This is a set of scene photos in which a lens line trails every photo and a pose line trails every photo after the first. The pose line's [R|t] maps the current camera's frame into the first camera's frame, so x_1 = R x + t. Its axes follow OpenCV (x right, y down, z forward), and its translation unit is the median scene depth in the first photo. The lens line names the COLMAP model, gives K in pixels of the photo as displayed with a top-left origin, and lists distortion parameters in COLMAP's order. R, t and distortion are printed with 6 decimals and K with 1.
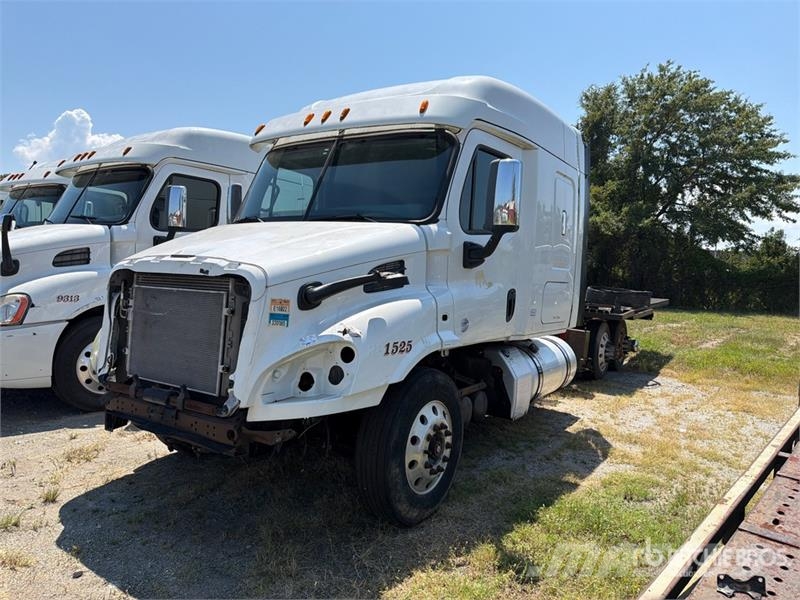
lens RADIAL K [[573.4, 0, 400.7], [0, 573.4, 307.0], [0, 0, 1]] dist [0.009063, -0.003360]
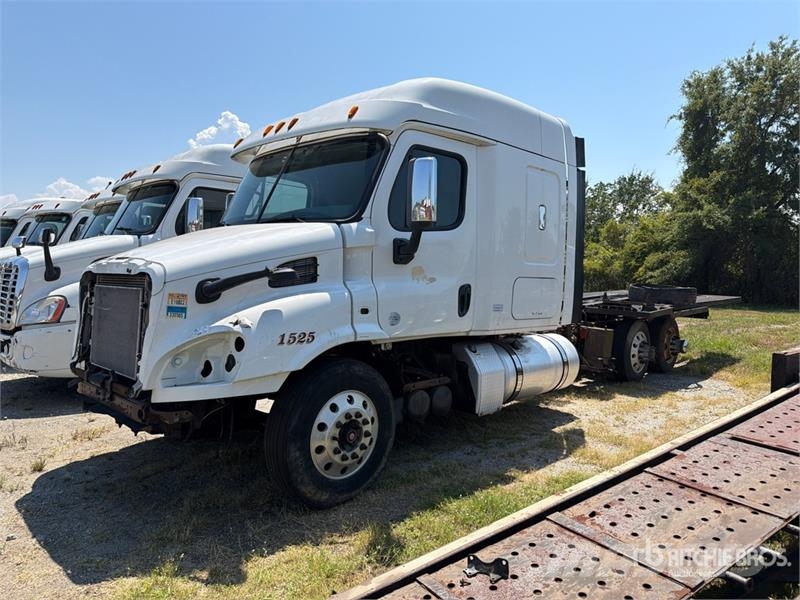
lens RADIAL K [[570.7, 0, 397.2], [0, 570.7, 299.1], [0, 0, 1]] dist [0.036525, -0.055730]
pose [[0.981259, -0.011313, -0.192363, 0.308041], [0.007322, 0.999743, -0.021448, 0.017401], [0.192556, 0.019638, 0.981089, -0.011018]]
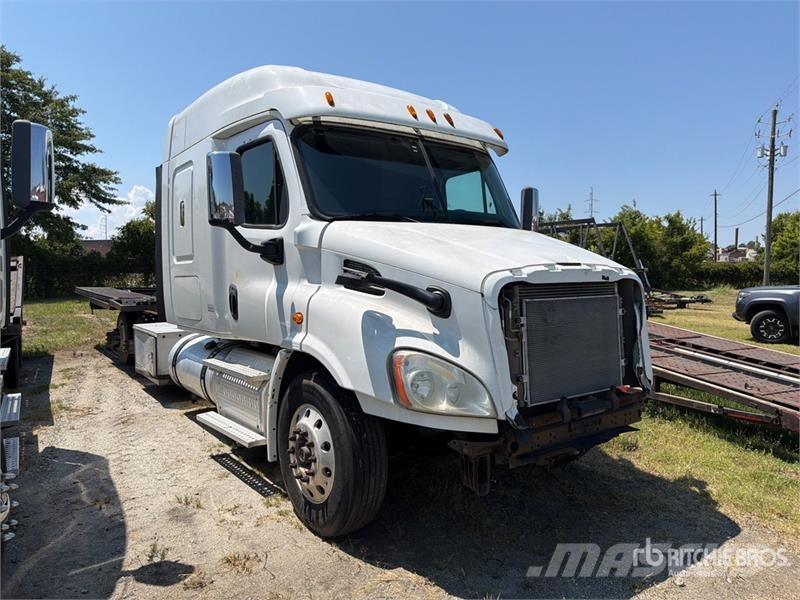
lens RADIAL K [[570.7, 0, 397.2], [0, 570.7, 299.1], [0, 0, 1]] dist [0.036525, -0.055730]
pose [[0.351196, -0.085535, 0.932387, -1.141851], [0.072955, 0.995291, 0.063826, -0.091968], [-0.933455, 0.045607, 0.355782, 0.760151]]
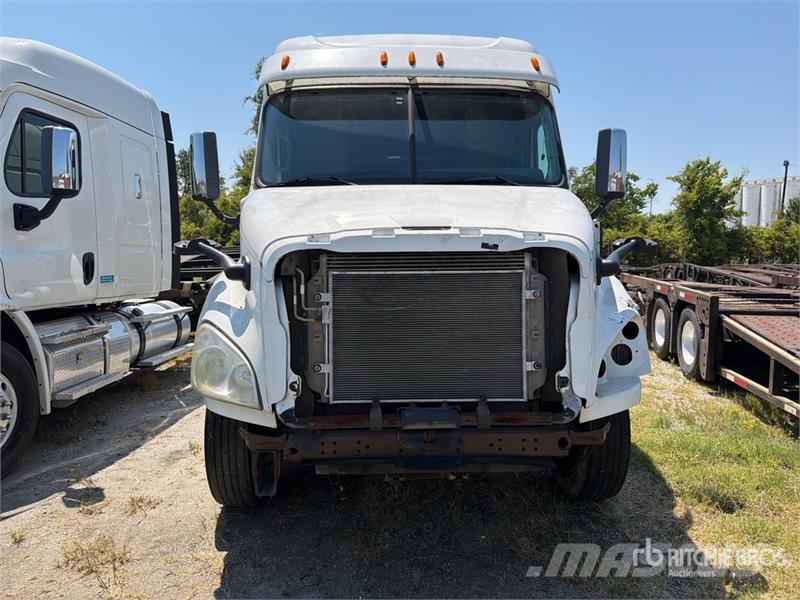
lens RADIAL K [[561.7, 0, 396.8], [0, 561.7, 297.4], [0, 0, 1]] dist [0.098875, -0.161441]
pose [[0.809890, -0.088809, 0.579820, -0.687620], [0.069112, 0.996035, 0.056025, -0.034305], [-0.582496, -0.005301, 0.812816, 0.351670]]
